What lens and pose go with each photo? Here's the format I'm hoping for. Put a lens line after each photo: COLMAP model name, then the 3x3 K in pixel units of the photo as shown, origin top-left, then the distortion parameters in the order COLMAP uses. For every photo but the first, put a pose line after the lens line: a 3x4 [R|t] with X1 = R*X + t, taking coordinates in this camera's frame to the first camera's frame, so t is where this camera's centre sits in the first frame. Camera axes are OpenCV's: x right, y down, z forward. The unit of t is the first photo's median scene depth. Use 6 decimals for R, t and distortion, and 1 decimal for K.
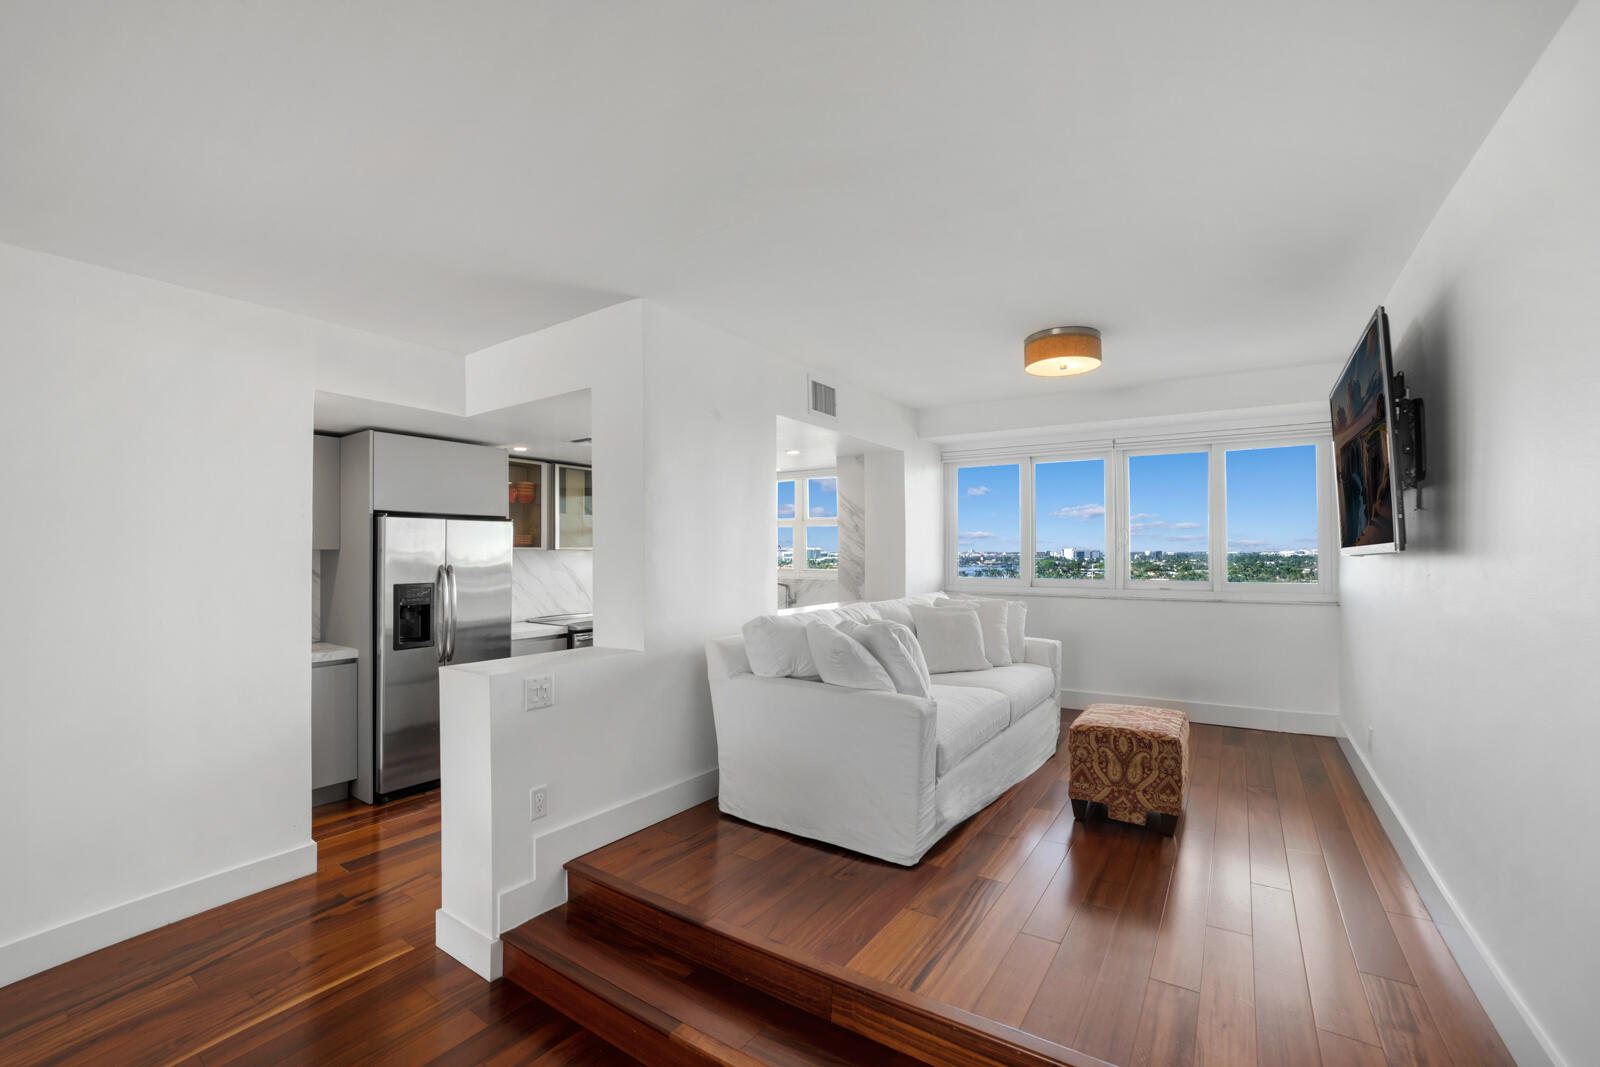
lens RADIAL K [[634.1, 0, 797.1], [0, 634.1, 547.6], [0, 0, 1]] dist [-0.000207, 0.000213]
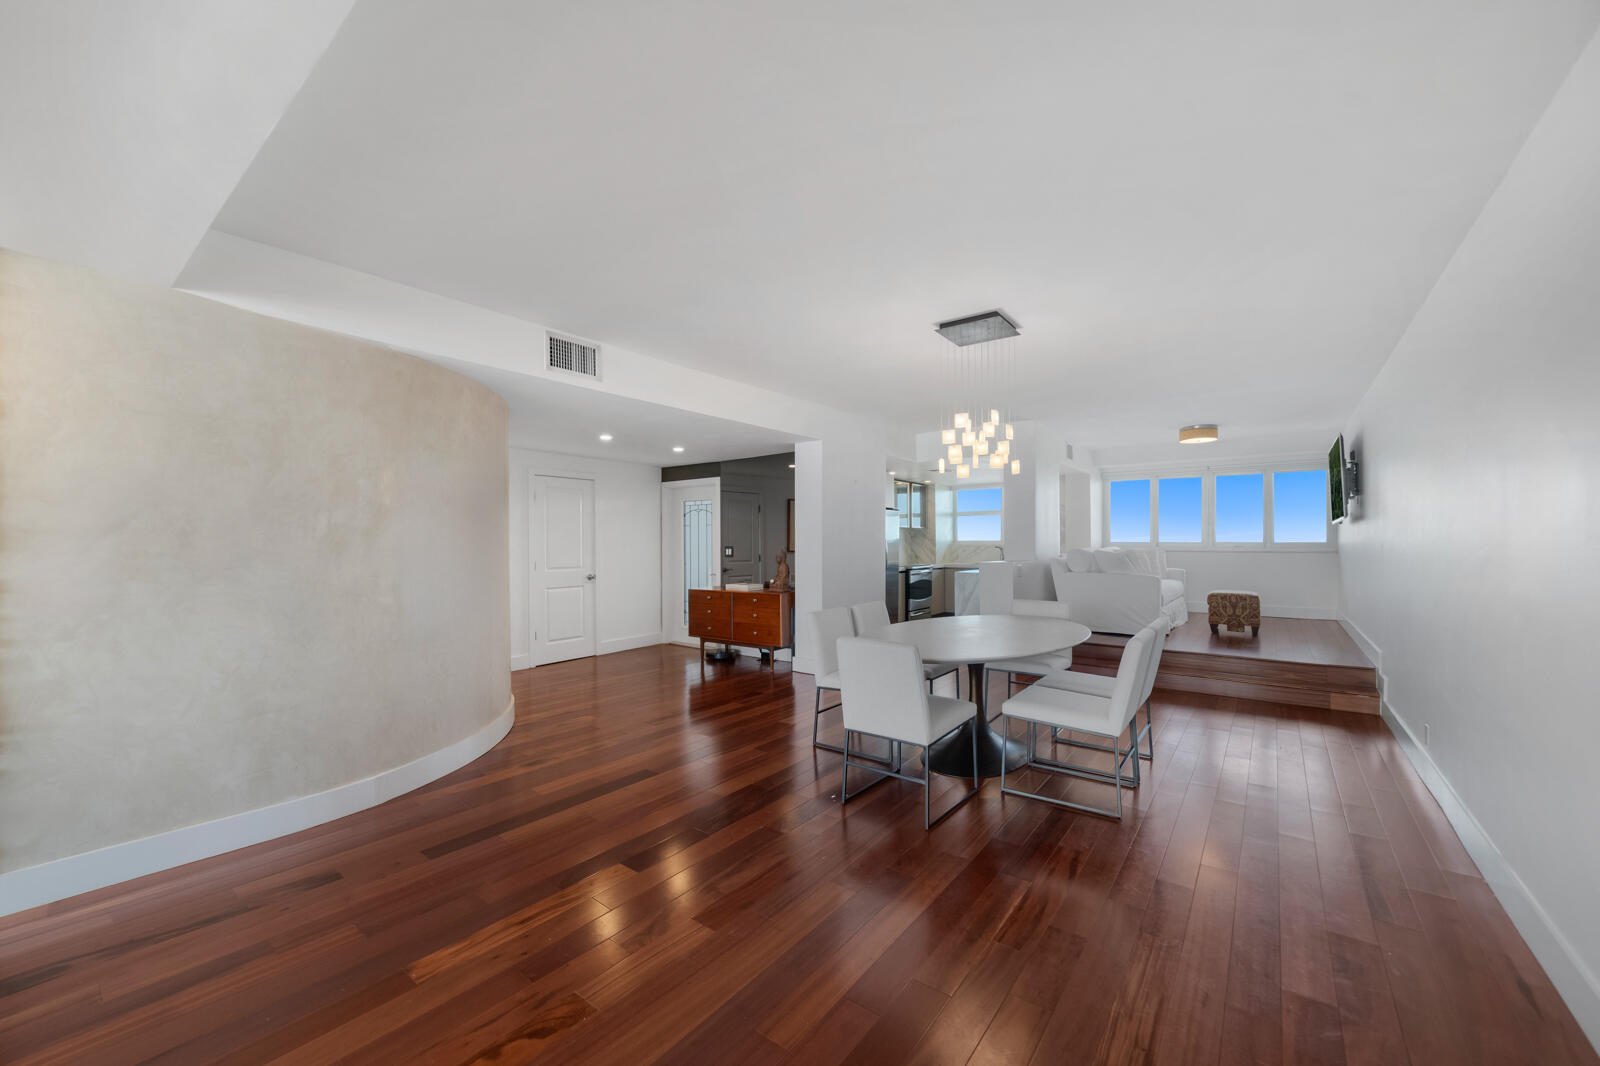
lens RADIAL K [[621.9, 0, 787.4], [0, 621.9, 542.2], [0, 0, 1]] dist [-0.001848, -0.000357]
pose [[0.996494, 0.002560, -0.083628, -0.860048], [-0.003571, 0.999922, -0.011946, 0.101582], [0.083590, 0.012202, 0.996425, -1.320655]]
